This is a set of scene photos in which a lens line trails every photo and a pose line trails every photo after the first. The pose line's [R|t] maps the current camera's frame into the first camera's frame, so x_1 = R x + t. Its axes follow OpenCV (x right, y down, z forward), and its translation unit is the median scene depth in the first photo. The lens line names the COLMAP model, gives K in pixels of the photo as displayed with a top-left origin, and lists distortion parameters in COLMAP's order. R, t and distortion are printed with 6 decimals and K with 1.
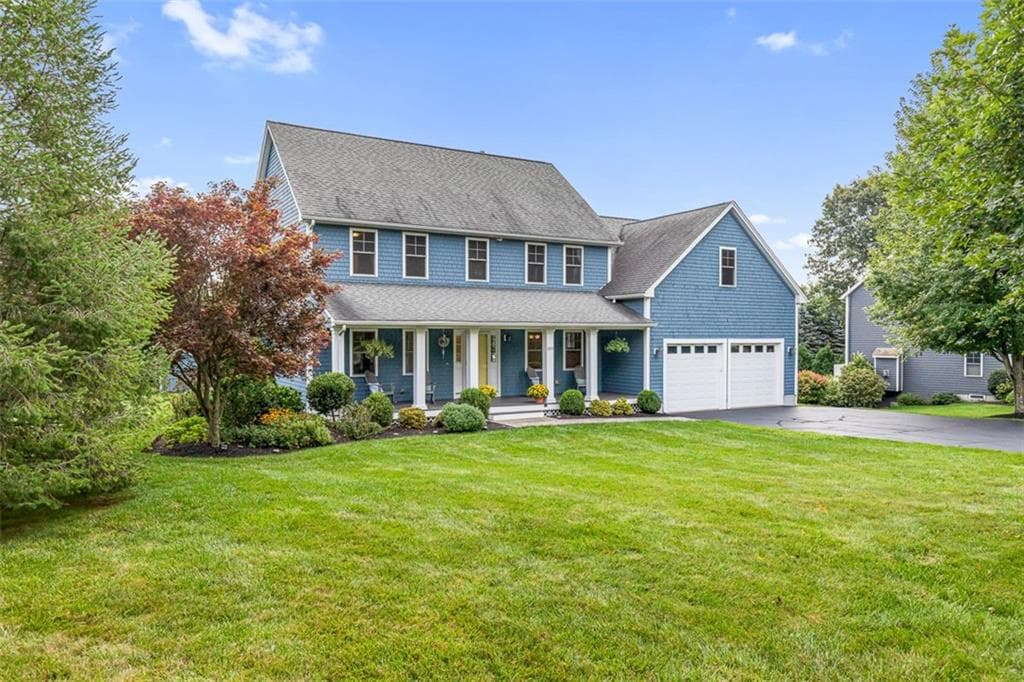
lens RADIAL K [[784.6, 0, 514.8], [0, 784.6, 365.7], [0, 0, 1]] dist [-0.003978, -0.000362]
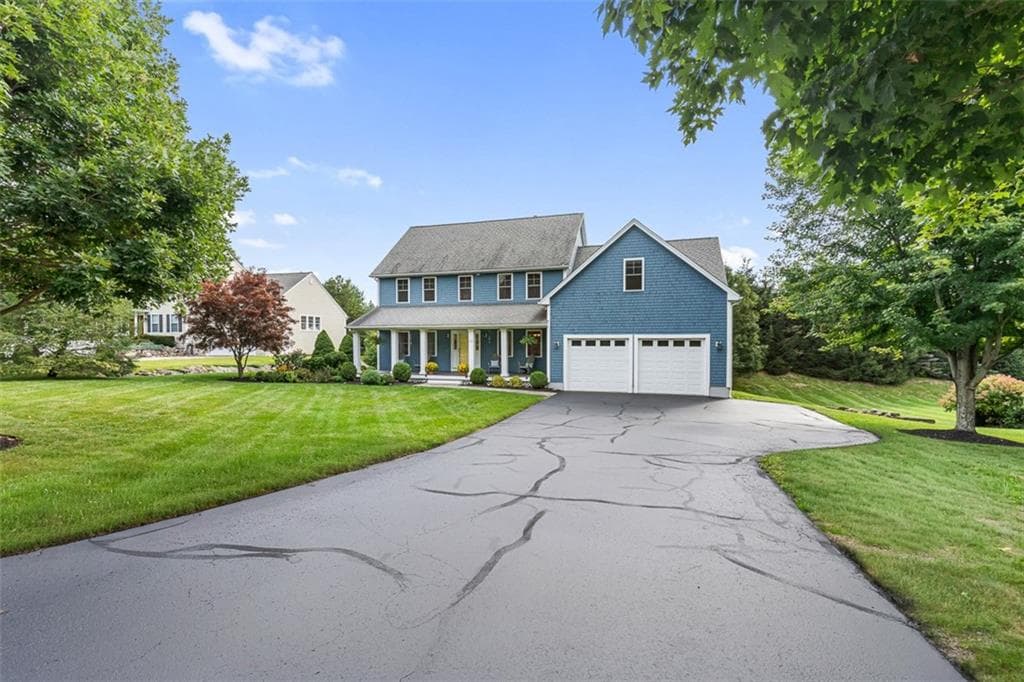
lens RADIAL K [[464.7, 0, 510.5], [0, 464.7, 350.8], [0, 0, 1]] dist [0.002308, 0.000233]
pose [[0.633067, 0.019374, -0.773854, 0.756317], [-0.025555, 0.999665, 0.004122, -0.008120], [0.773675, 0.017166, 0.633350, 0.434201]]
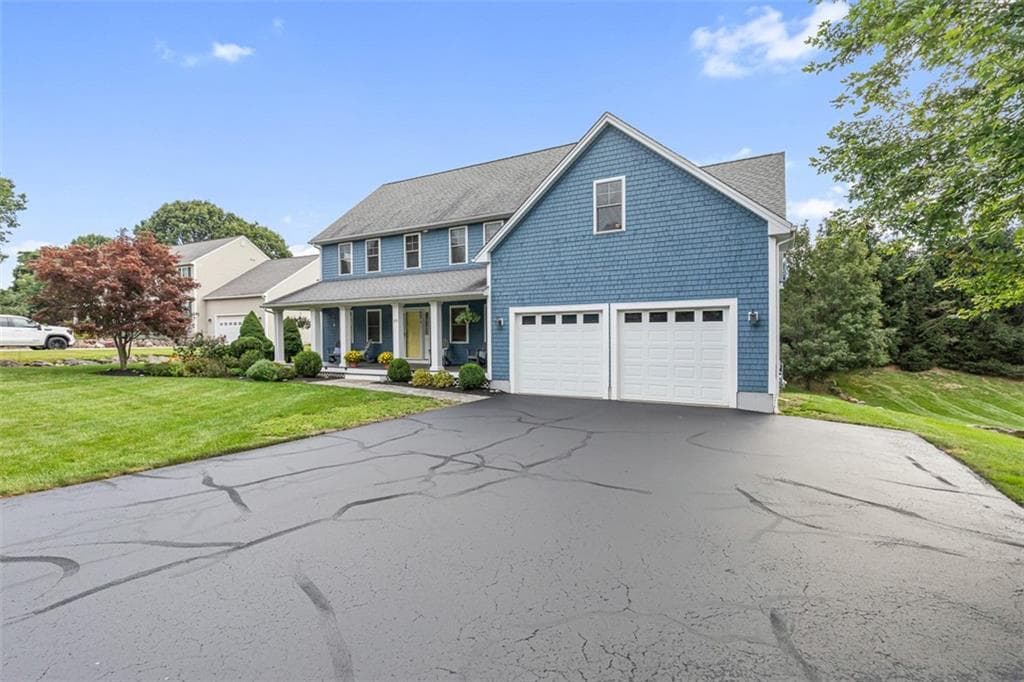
lens RADIAL K [[475.7, 0, 512.0], [0, 475.7, 341.0], [0, 0, 1]] dist [0.003259, 0.000266]
pose [[0.463459, 0.012744, -0.886027, 0.669070], [-0.020398, 0.999785, 0.003711, 0.000715], [0.885884, 0.016353, 0.463619, 0.768260]]
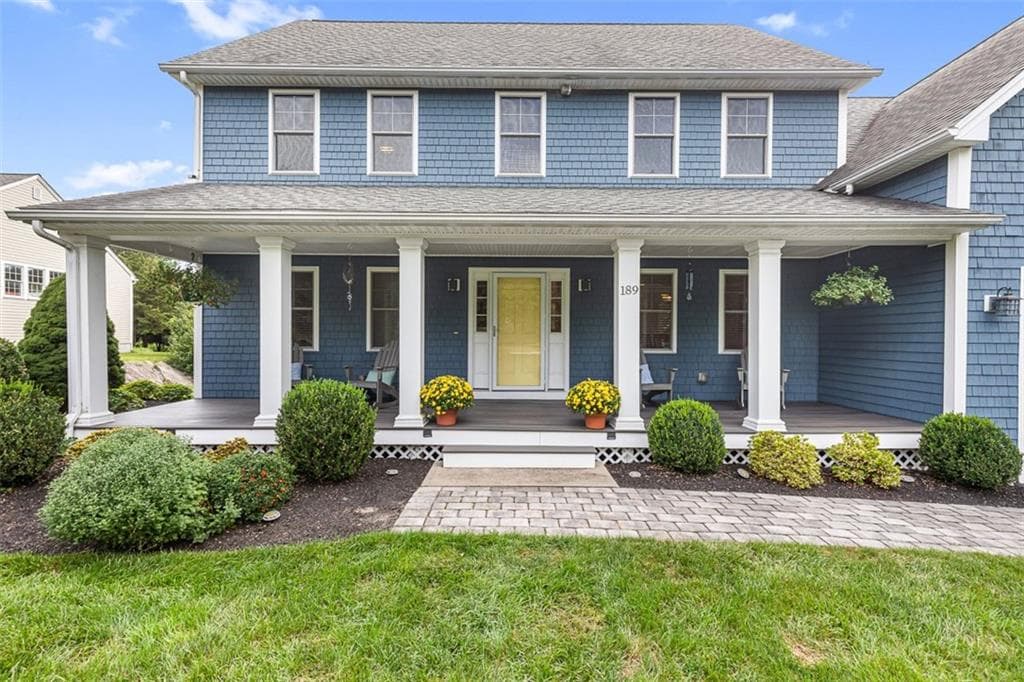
lens RADIAL K [[461.6, 0, 512.2], [0, 461.6, 335.9], [0, 0, 1]] dist [0.001236, 0.000865]
pose [[0.841451, 0.012416, -0.540191, 0.112328], [-0.026424, 0.999485, -0.018188, 0.005831], [0.539687, 0.029578, 0.841346, 0.716057]]
